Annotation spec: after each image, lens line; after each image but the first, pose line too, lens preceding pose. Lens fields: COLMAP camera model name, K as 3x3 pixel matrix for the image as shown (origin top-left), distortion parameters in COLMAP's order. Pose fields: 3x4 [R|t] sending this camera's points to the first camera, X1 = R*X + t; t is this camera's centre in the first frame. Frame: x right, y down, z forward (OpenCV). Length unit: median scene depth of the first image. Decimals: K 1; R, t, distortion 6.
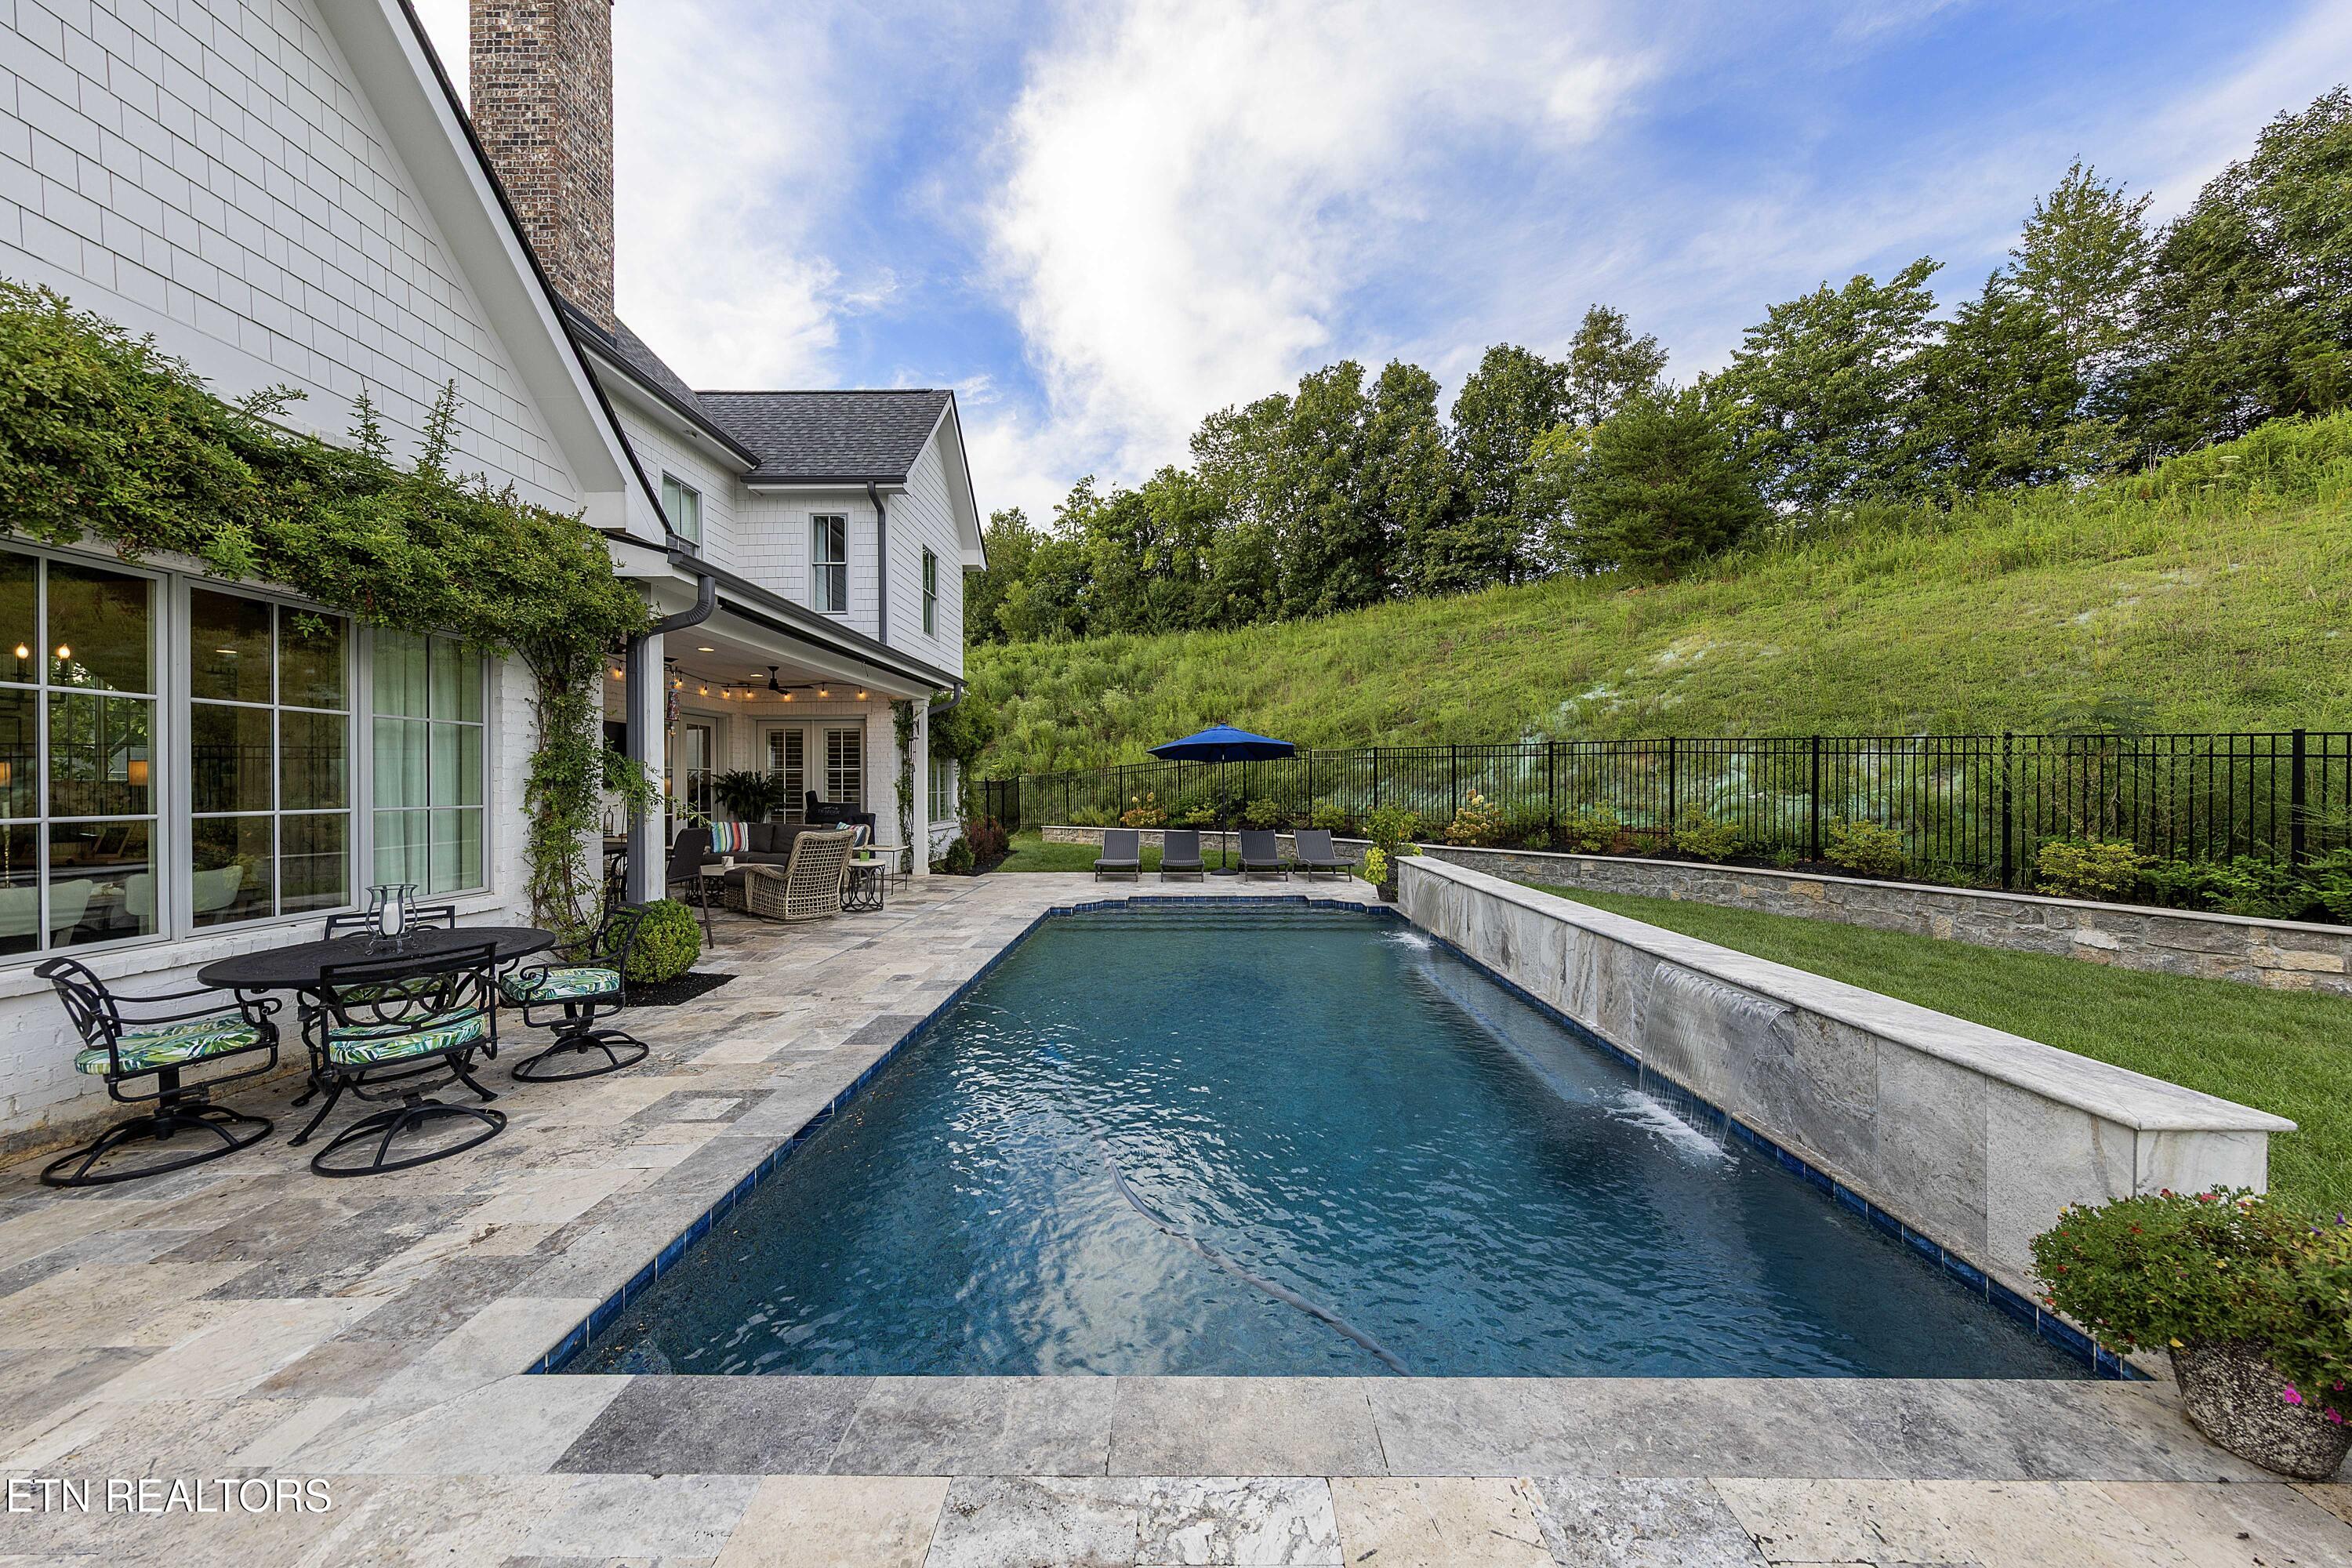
lens RADIAL K [[833.1, 0, 1176.0], [0, 833.1, 784.0], [0, 0, 1]] dist [-0.001536, -0.000040]
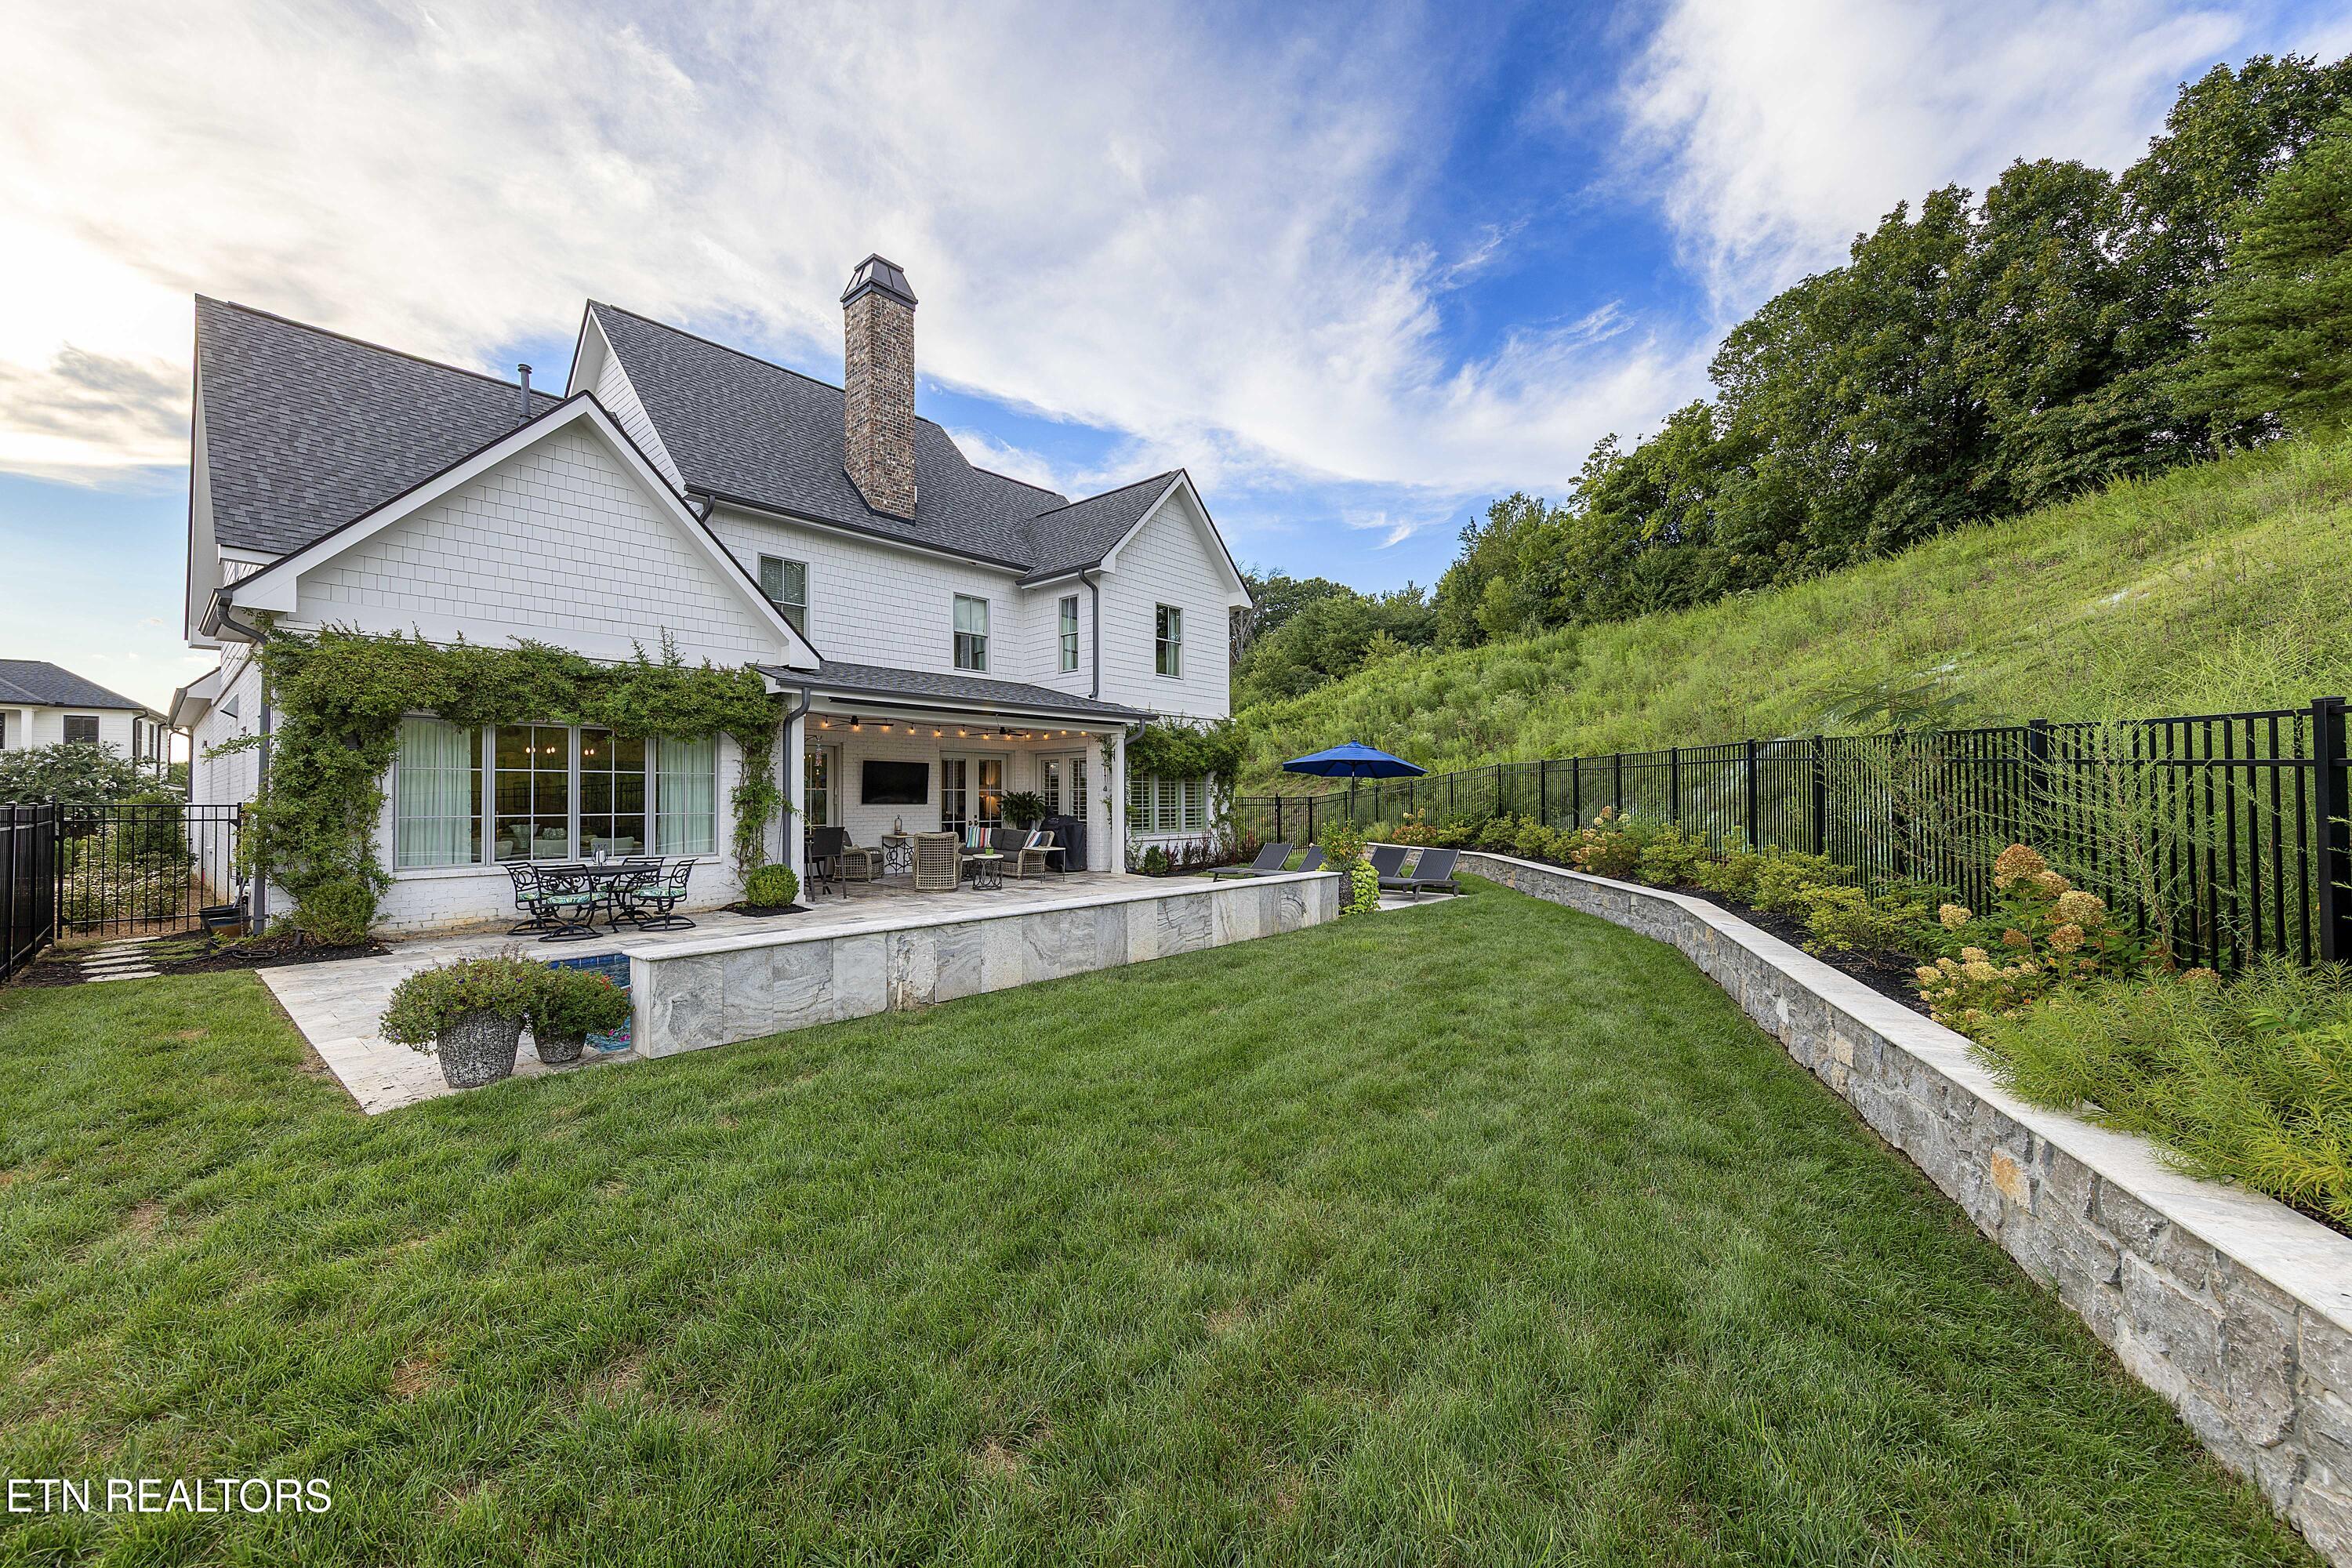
lens RADIAL K [[966.0, 0, 1176.0], [0, 966.0, 784.0], [0, 0, 1]] dist [0.015633, -0.000040]
pose [[0.771877, -0.015992, -0.635570, 0.258247], [0.003783, 0.999781, -0.020562, 0.001564], [0.635760, 0.013467, 0.771769, -0.025707]]
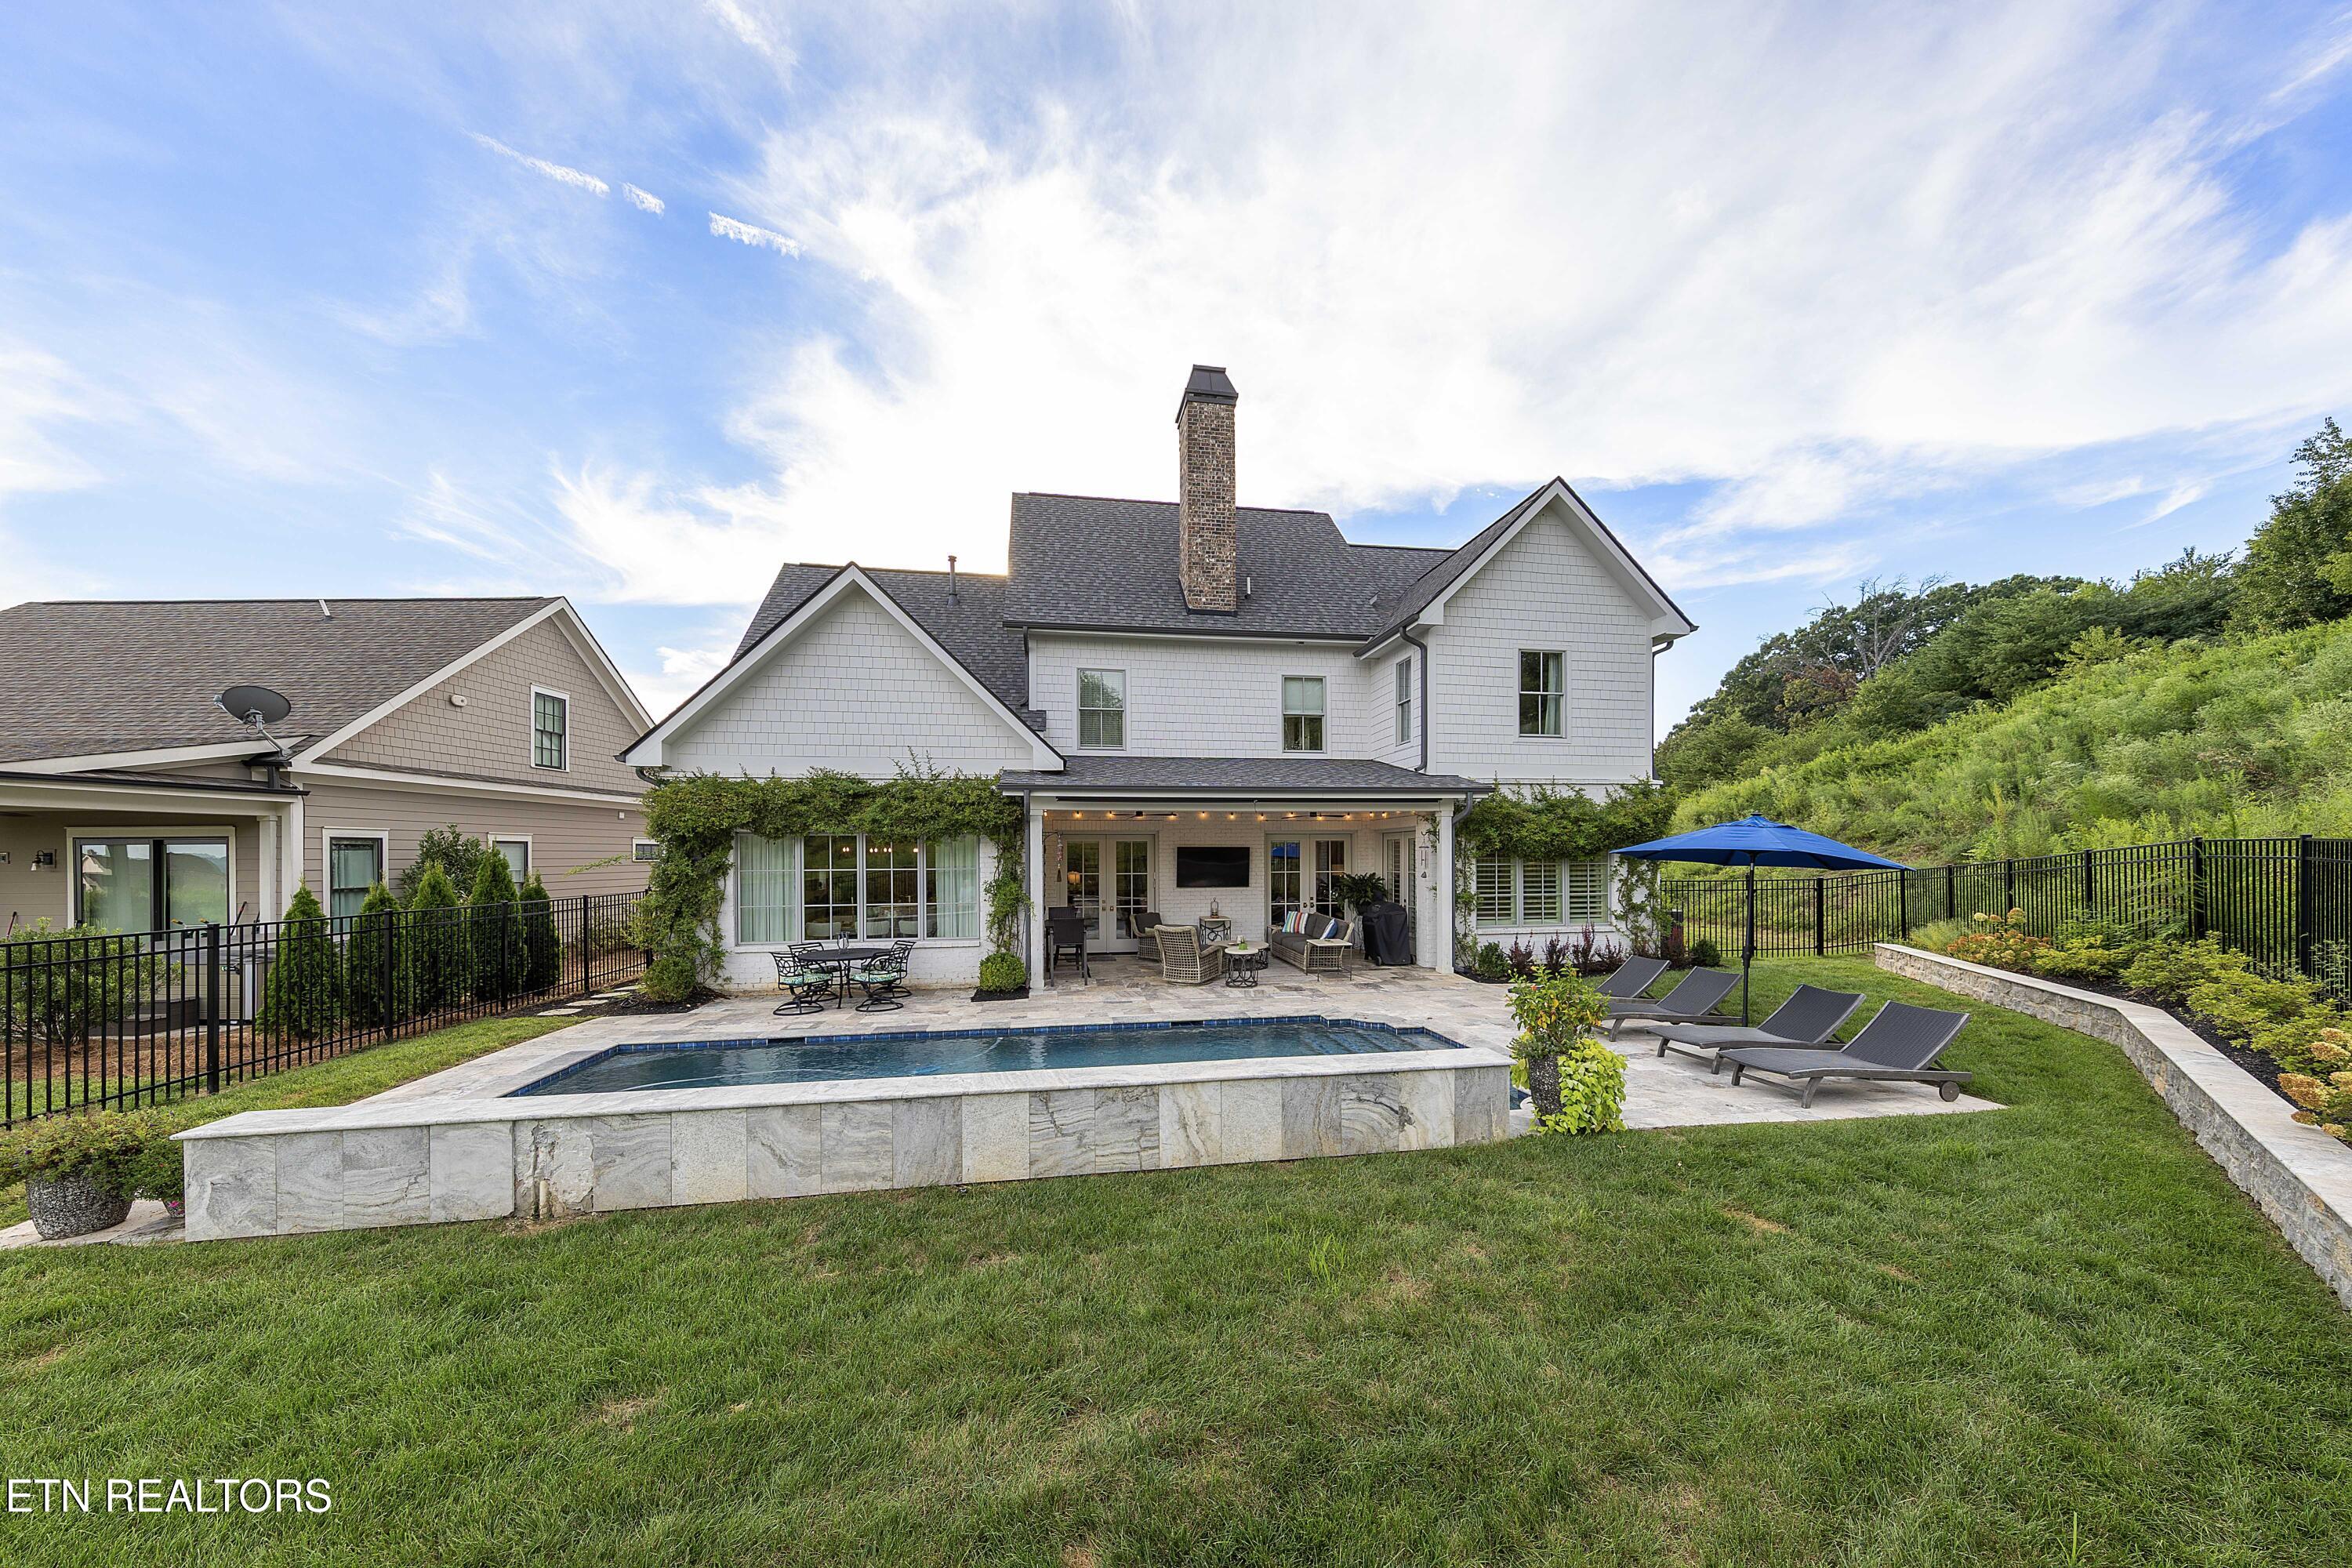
lens RADIAL K [[787.3, 0, 1178.8], [0, 787.3, 816.2], [0, 0, 1]] dist [-0.003428, -0.000354]
pose [[0.170811, -0.044991, -0.984276, 0.239712], [0.002395, 0.998973, -0.045247, -0.018793], [0.985301, 0.005371, 0.170743, 0.185193]]
